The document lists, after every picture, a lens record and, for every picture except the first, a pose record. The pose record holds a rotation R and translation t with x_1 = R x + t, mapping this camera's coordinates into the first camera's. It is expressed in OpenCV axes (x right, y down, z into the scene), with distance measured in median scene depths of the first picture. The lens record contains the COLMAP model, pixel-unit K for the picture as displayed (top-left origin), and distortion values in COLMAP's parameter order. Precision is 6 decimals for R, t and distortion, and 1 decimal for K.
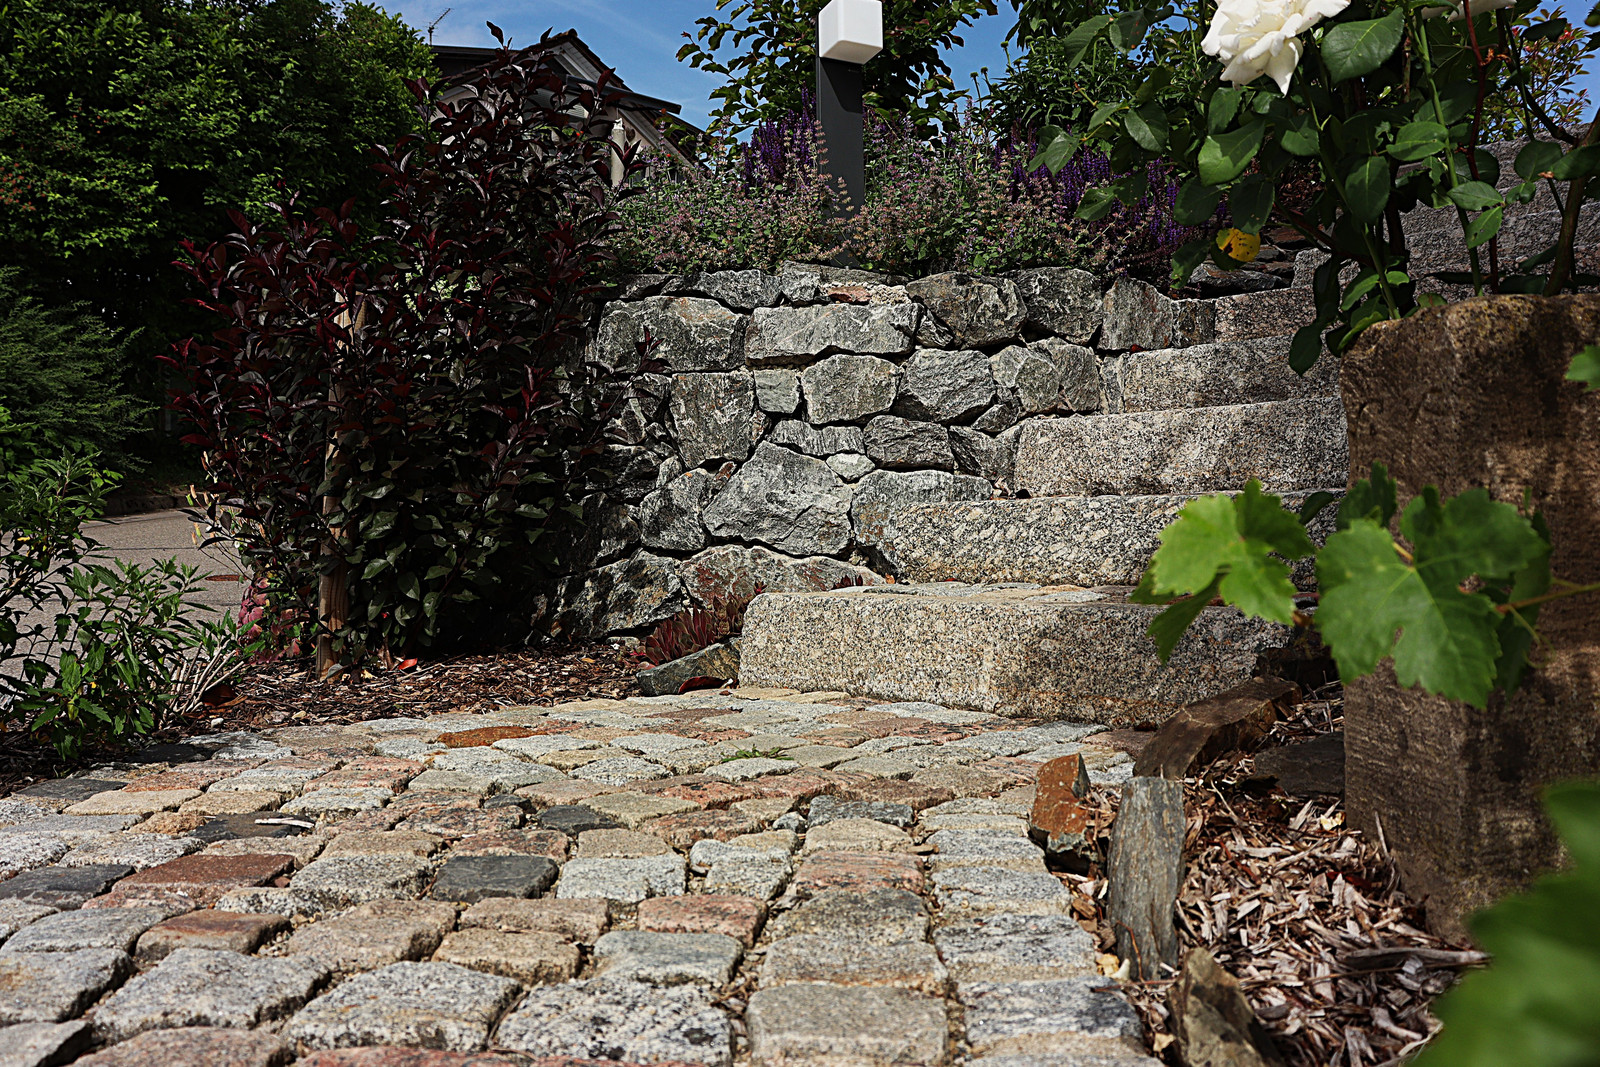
lens RADIAL K [[1402.1, 0, 799.3], [0, 1402.1, 533.9], [0, 0, 1]] dist [-0.142071, -0.001728]
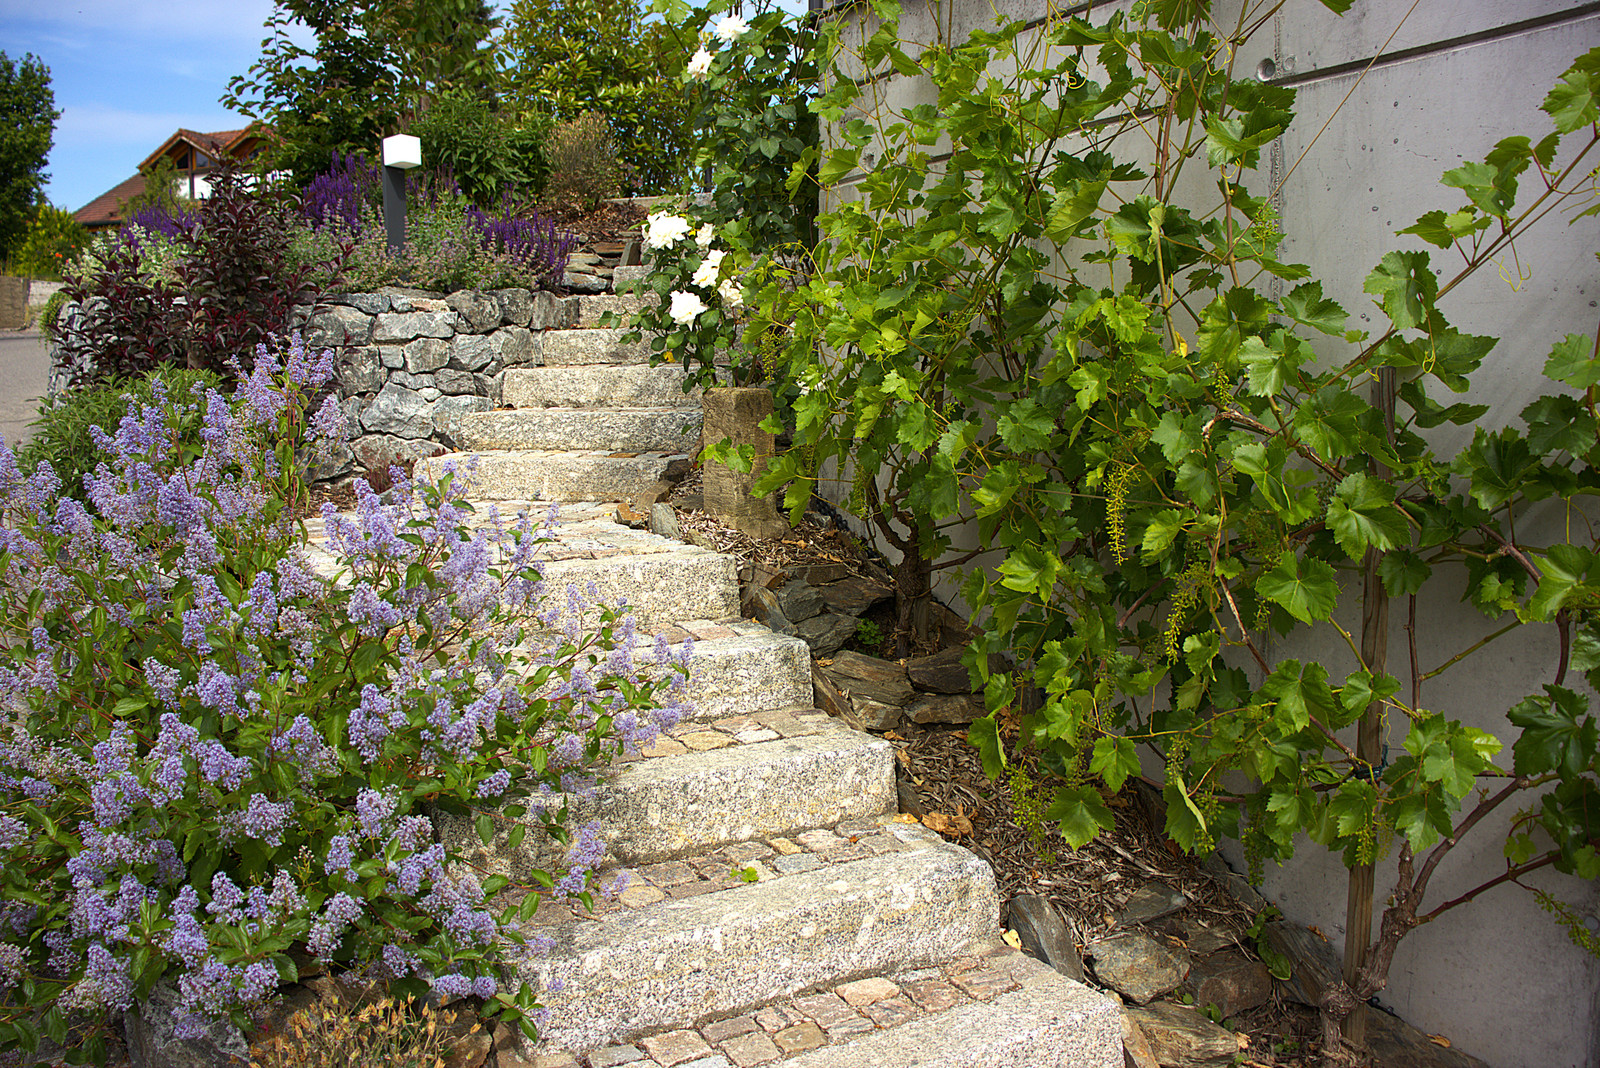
lens RADIAL K [[1402.1, 0, 800.3], [0, 1402.1, 533.7], [0, 0, 1]] dist [-0.142071, -0.001728]
pose [[0.844408, -0.060421, 0.532283, -0.587711], [0.001232, 0.993835, 0.110858, -0.068591], [-0.535699, -0.092954, 0.839277, -0.987037]]
